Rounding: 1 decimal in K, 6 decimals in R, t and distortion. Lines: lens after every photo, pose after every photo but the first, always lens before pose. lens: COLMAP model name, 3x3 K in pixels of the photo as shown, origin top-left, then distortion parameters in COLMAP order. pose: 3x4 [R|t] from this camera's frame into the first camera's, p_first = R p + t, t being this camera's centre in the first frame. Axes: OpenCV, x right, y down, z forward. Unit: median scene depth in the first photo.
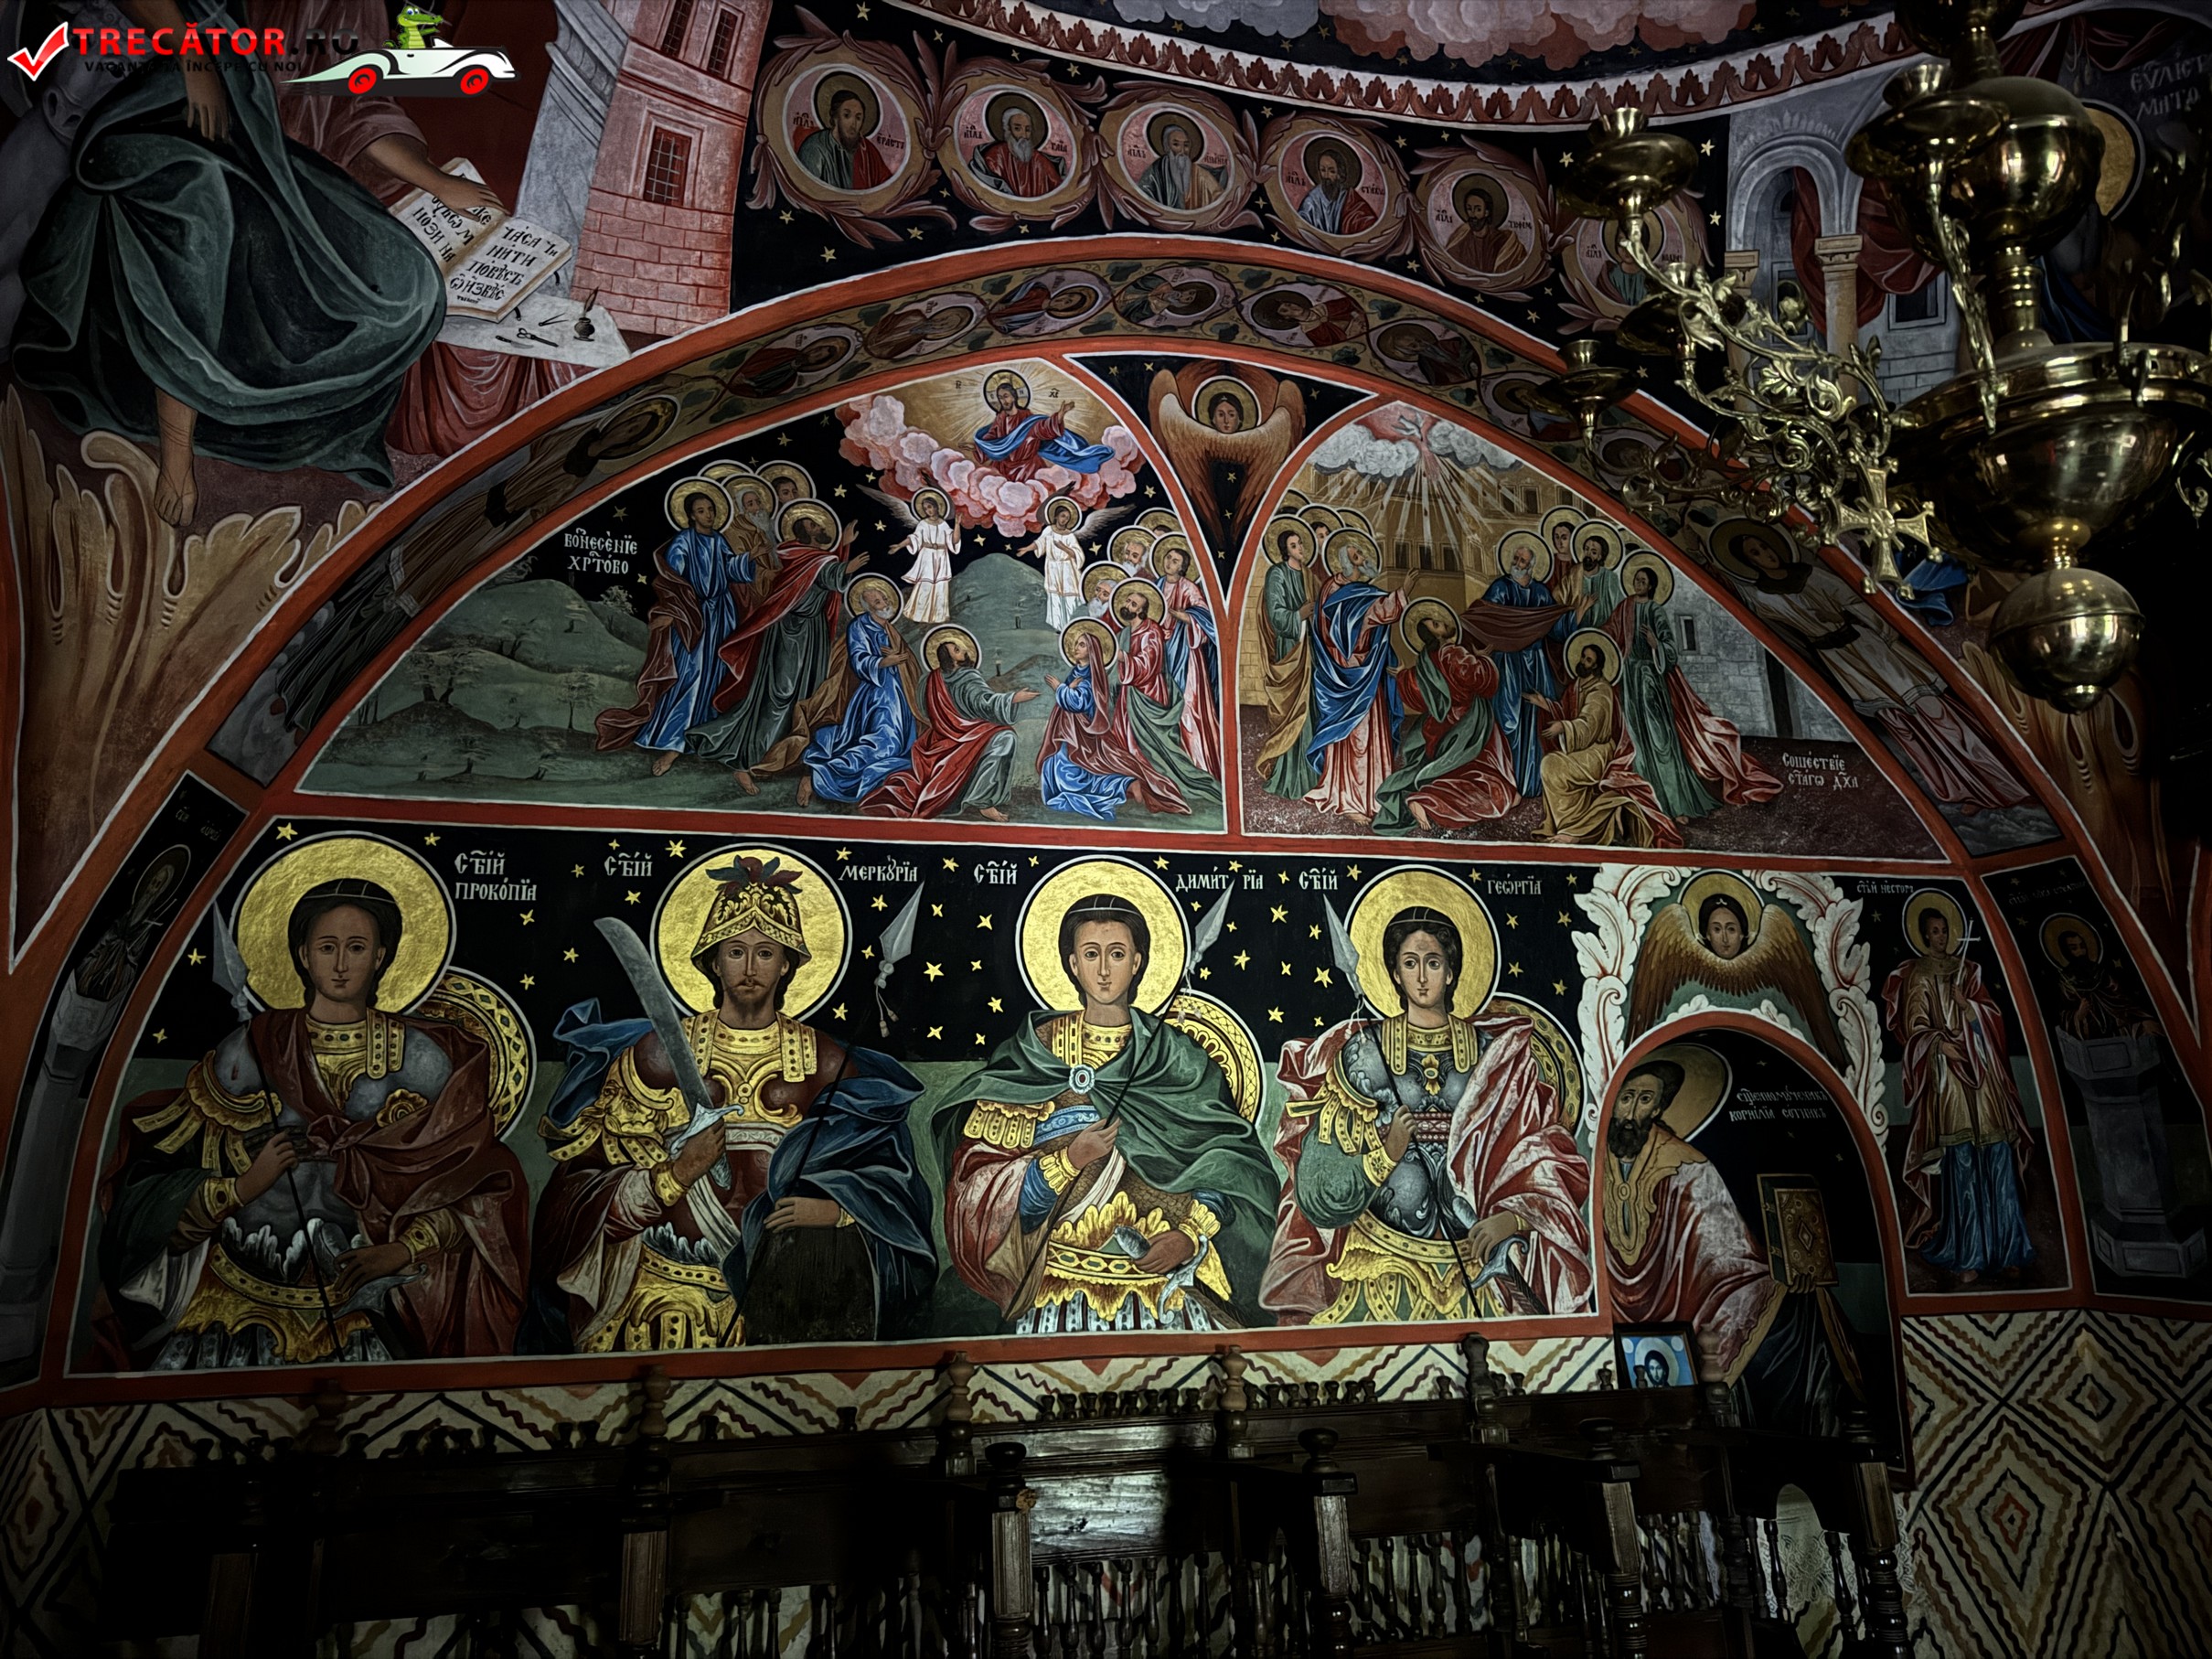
lens RADIAL K [[1573.2, 0, 1110.4], [0, 1573.2, 824.0], [0, 0, 1]] dist [0.004927, -0.004771]
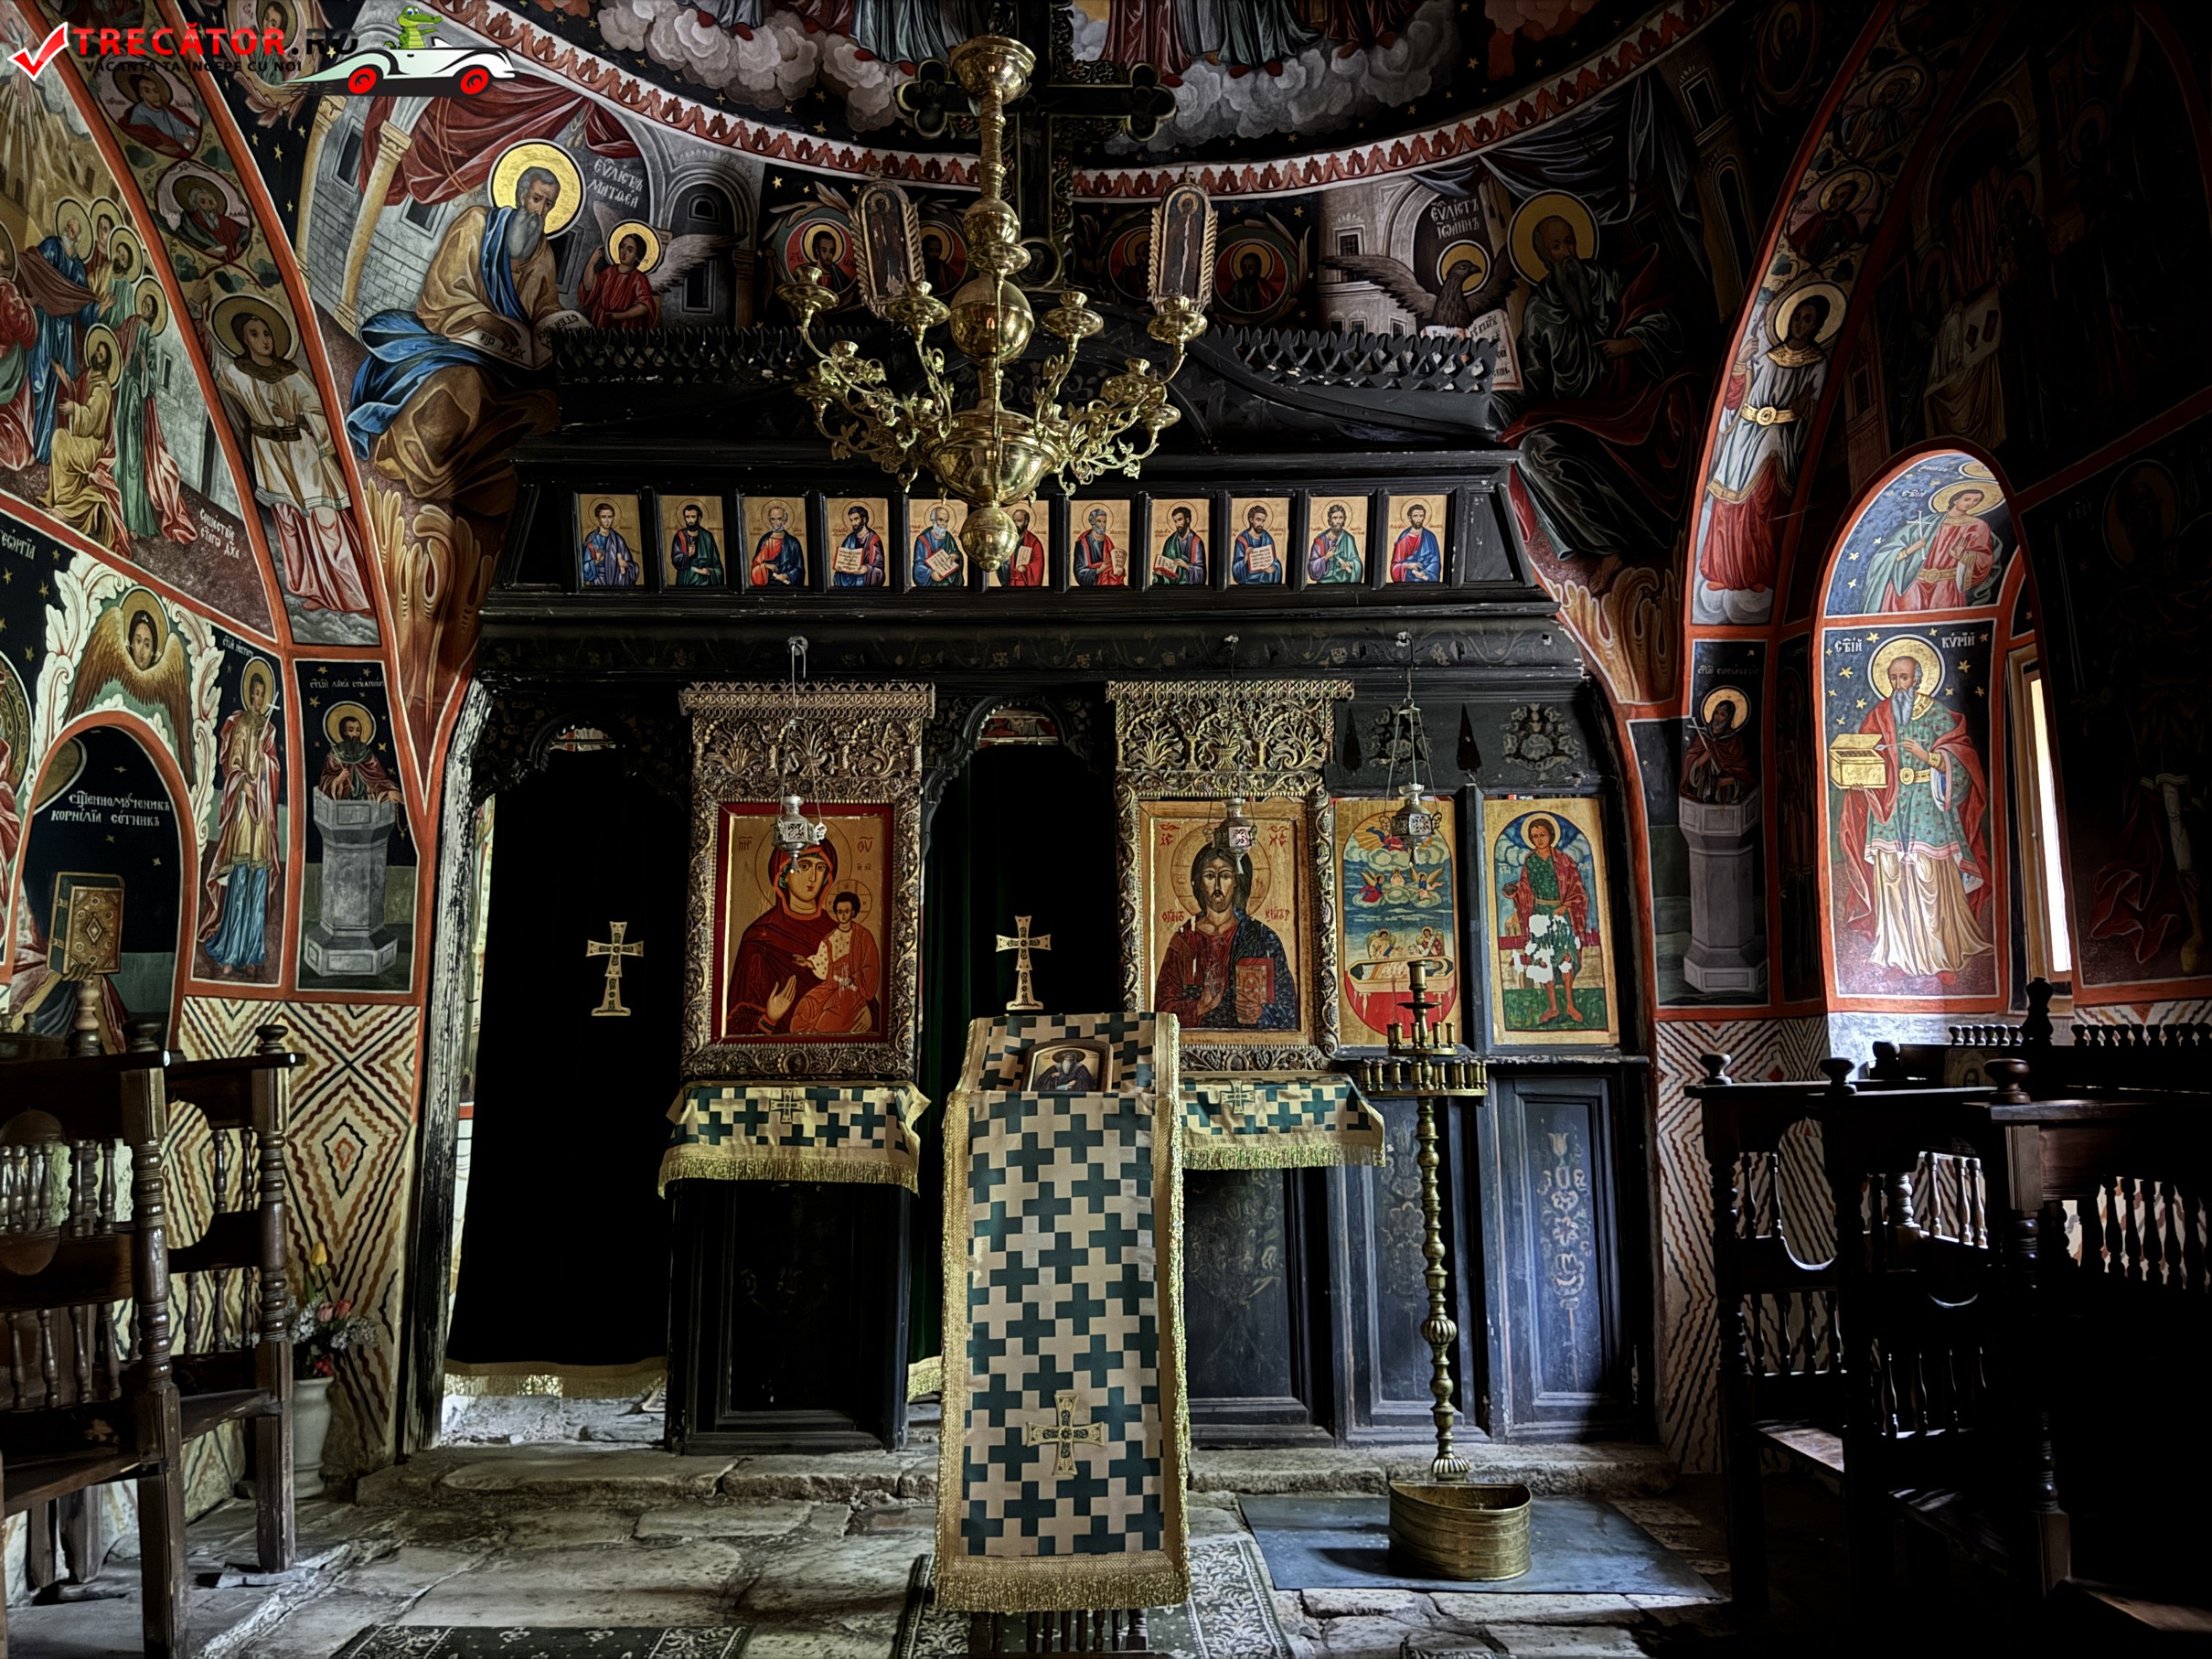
lens RADIAL K [[1559.3, 0, 1121.7], [0, 1559.3, 823.4], [0, 0, 1]] dist [0.114424, -0.191393]
pose [[0.207271, 0.164669, 0.964325, -0.523045], [-0.214842, 0.969329, -0.119346, 0.178207], [-0.954401, -0.182440, 0.236292, 0.069323]]
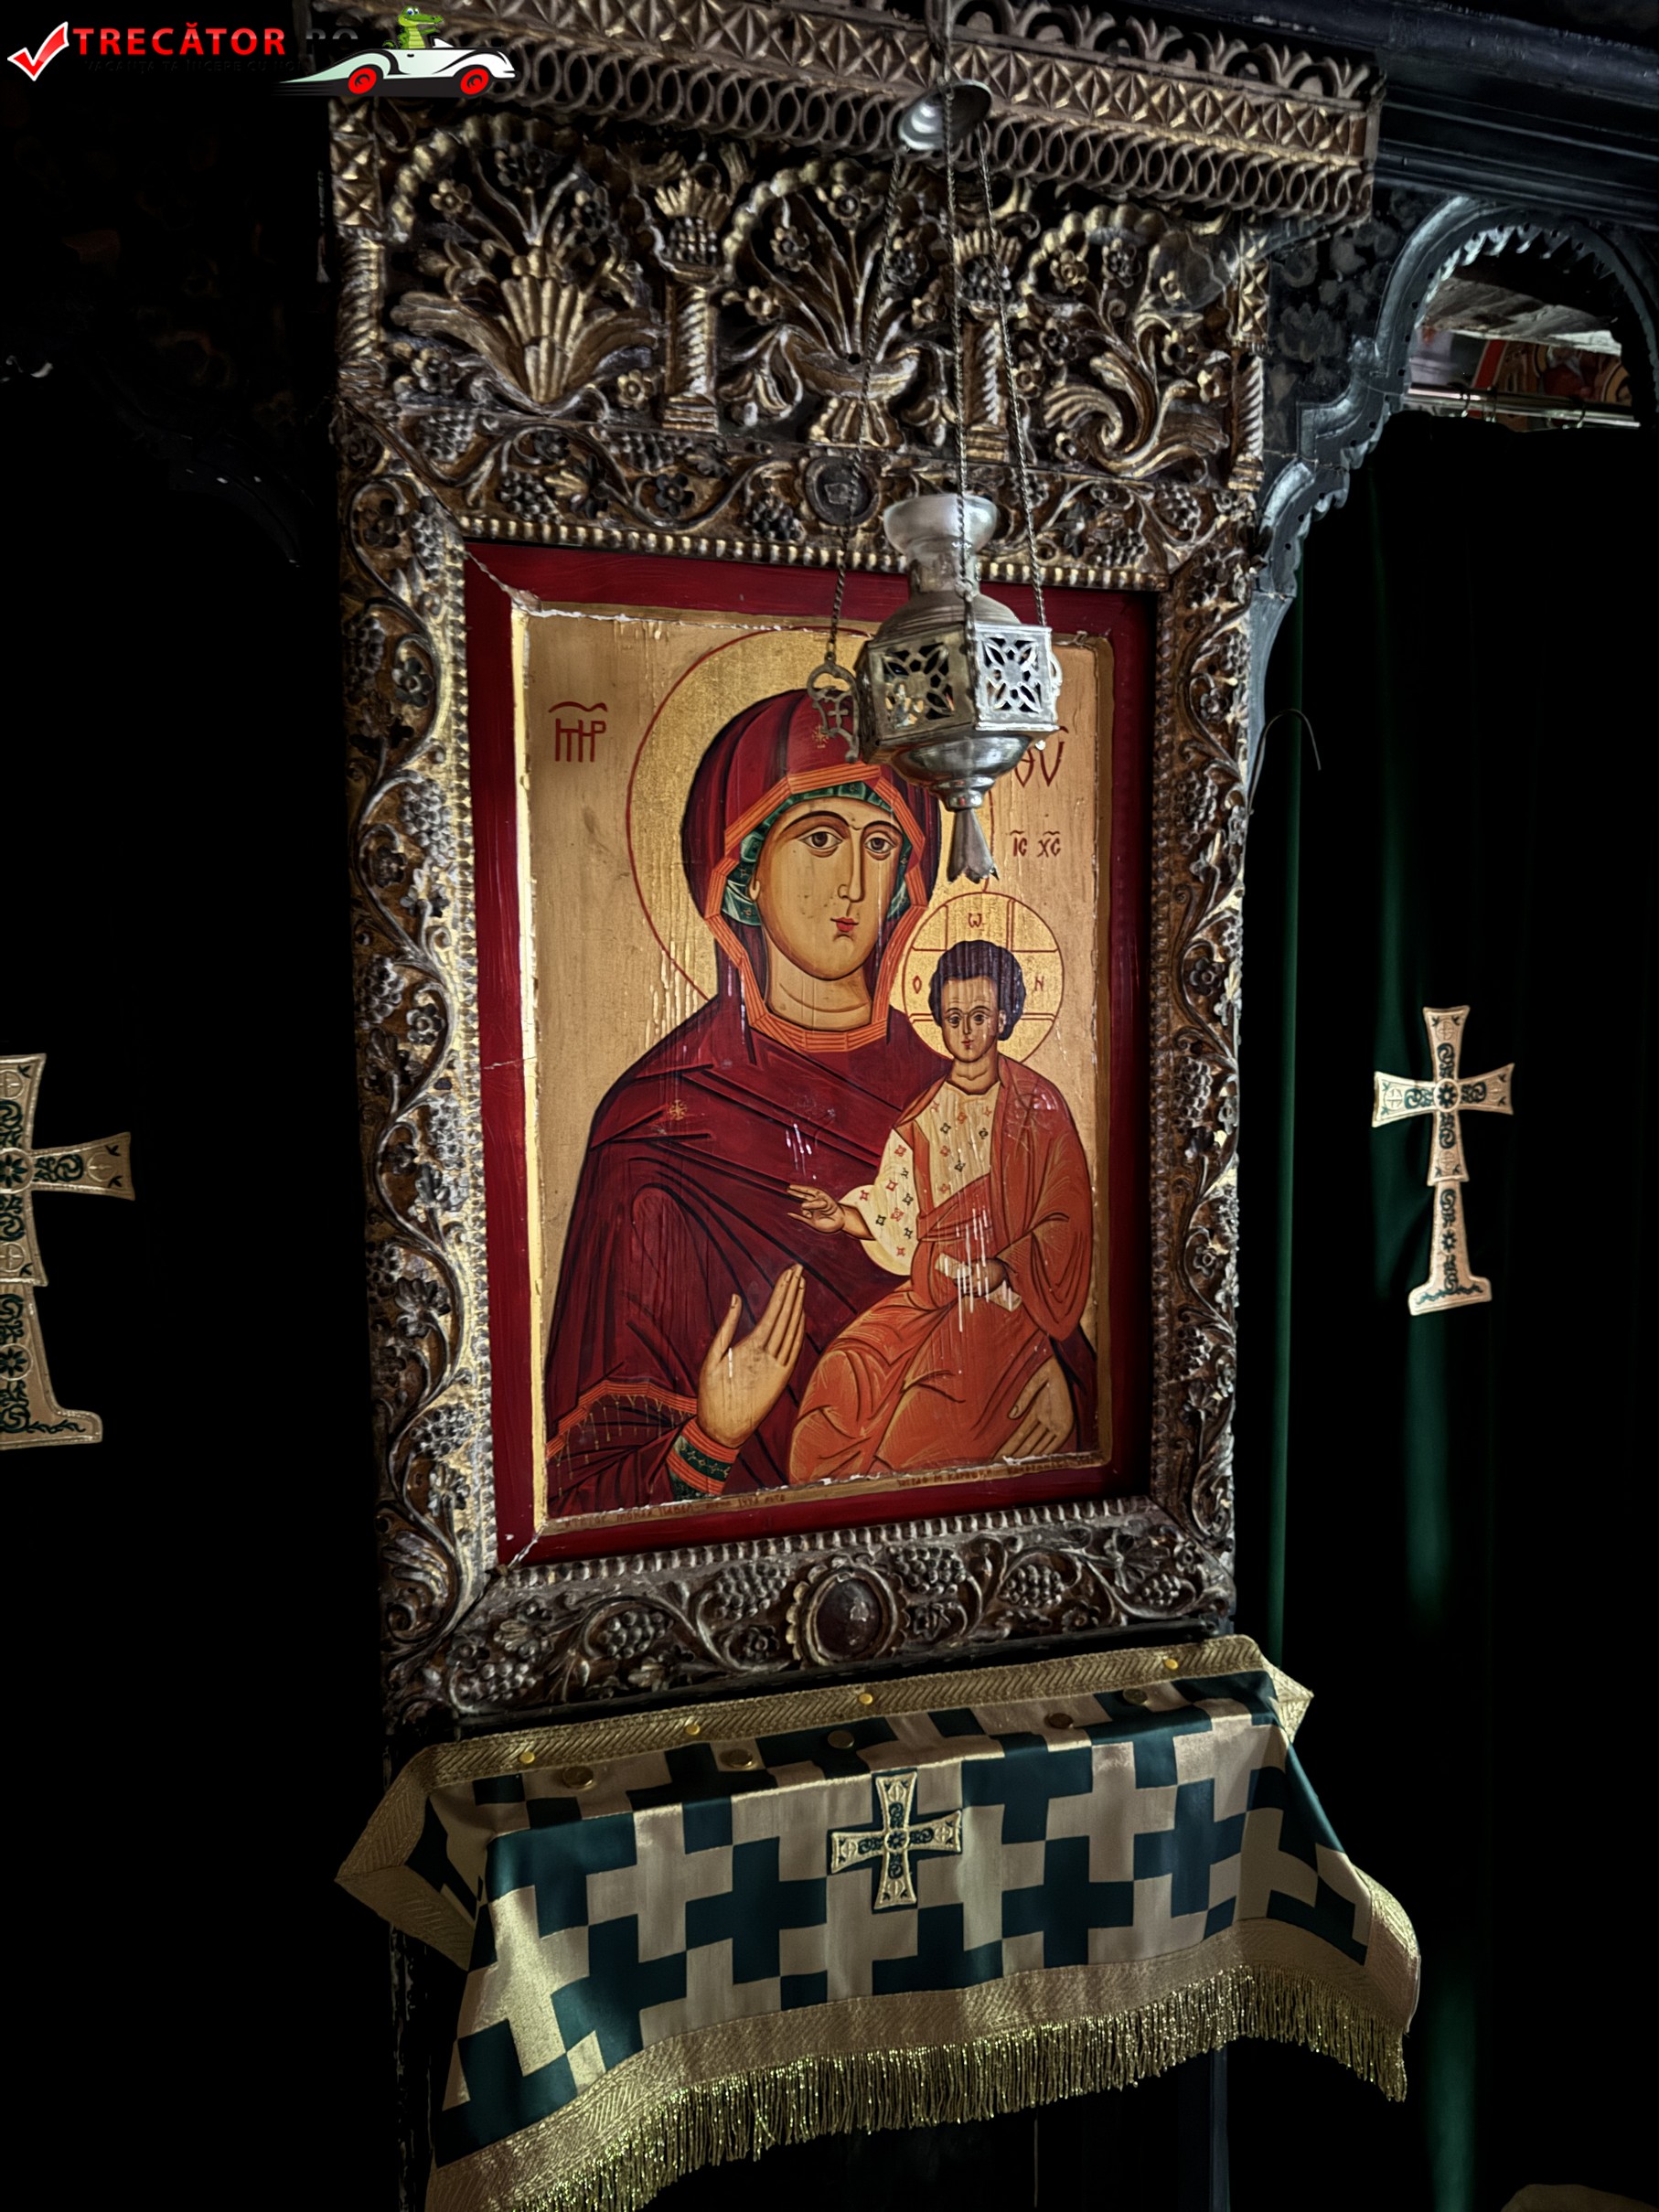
lens RADIAL K [[1535.0, 0, 831.4], [0, 1535.0, 1108.8], [0, 0, 1]] dist [0.171989, -0.347146]
pose [[-0.084712, -0.068153, 0.994072, 0.434785], [-0.207386, 0.977016, 0.049311, 0.150796], [-0.974584, -0.201980, -0.096899, 0.688244]]
